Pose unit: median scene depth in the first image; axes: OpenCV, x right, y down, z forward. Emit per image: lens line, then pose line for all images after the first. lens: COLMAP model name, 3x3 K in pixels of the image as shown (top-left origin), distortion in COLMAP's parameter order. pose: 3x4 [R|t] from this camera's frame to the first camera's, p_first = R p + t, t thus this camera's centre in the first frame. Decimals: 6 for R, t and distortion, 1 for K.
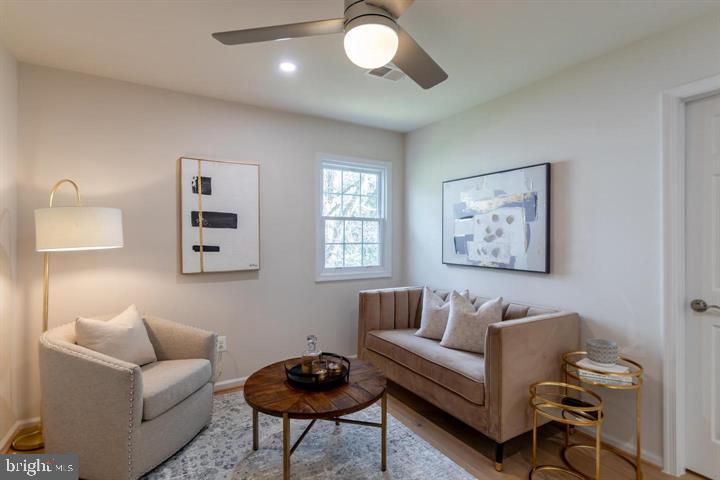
lens RADIAL K [[356.5, 0, 362.6], [0, 356.5, 238.9], [0, 0, 1]] dist [0.013052, -0.002921]
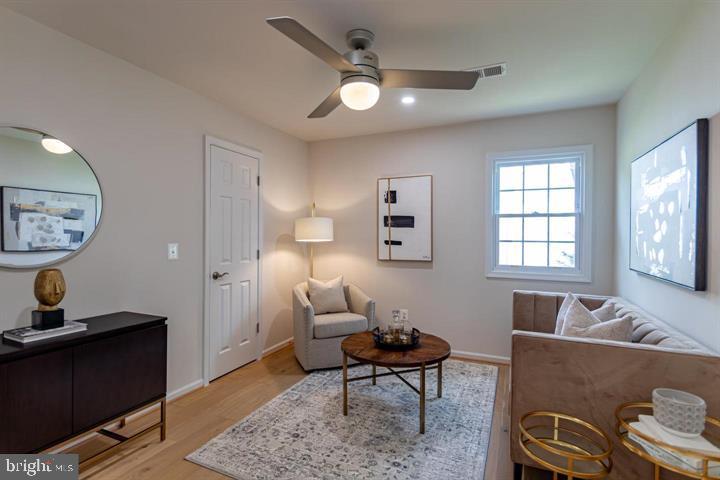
lens RADIAL K [[356.5, 0, 367.6], [0, 356.5, 238.0], [0, 0, 1]] dist [0.013052, -0.002921]
pose [[0.585711, 0.008209, -0.810479, 0.613717], [-0.007252, 0.999962, 0.004887, 0.003054], [0.810488, 0.003015, 0.585748, 0.117489]]
